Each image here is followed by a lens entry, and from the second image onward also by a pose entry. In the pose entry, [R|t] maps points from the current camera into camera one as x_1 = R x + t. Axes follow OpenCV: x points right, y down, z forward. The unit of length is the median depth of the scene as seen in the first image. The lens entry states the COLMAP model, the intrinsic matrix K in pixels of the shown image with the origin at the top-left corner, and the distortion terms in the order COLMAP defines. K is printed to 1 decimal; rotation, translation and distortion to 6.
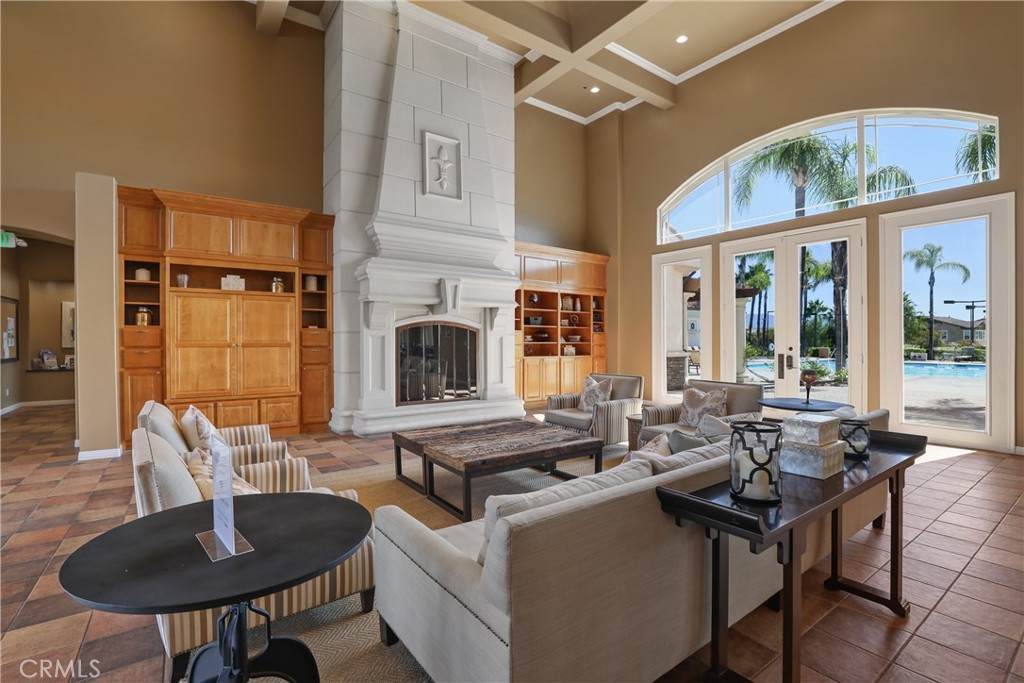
lens RADIAL K [[474.0, 0, 512.0], [0, 474.0, 341.5], [0, 0, 1]] dist [0.000368, 0.000180]
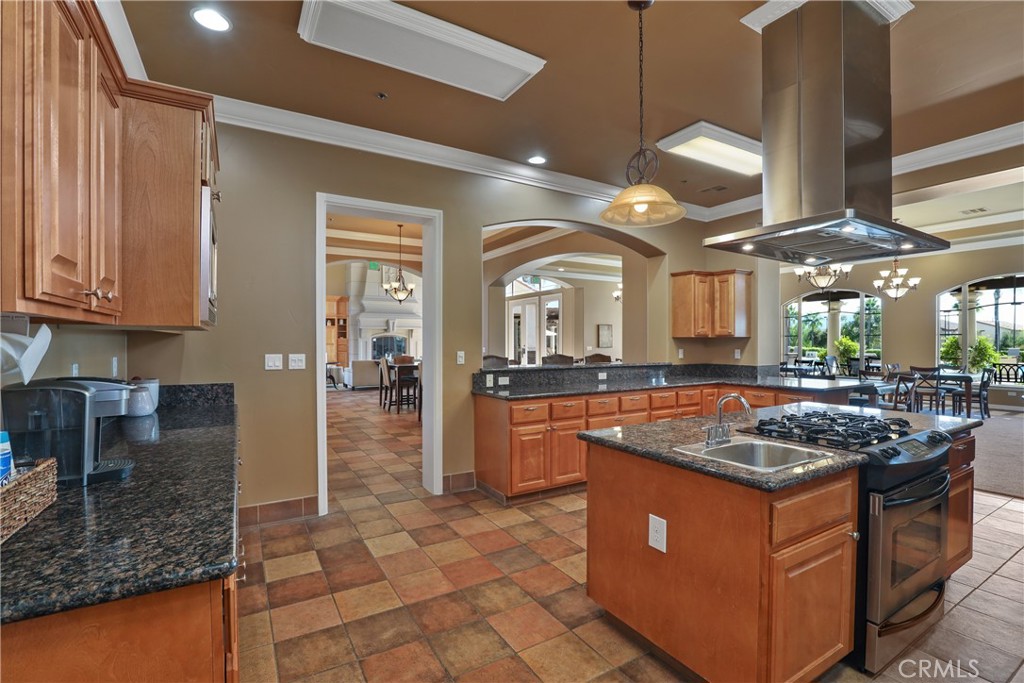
lens RADIAL K [[474.0, 0, 512.0], [0, 474.0, 341.5], [0, 0, 1]] dist [0.000368, 0.000180]
pose [[0.995630, -0.000725, -0.093379, 0.824653], [0.000663, 1.000000, -0.000699, -0.006548], [0.093380, 0.000634, 0.995630, -1.653836]]
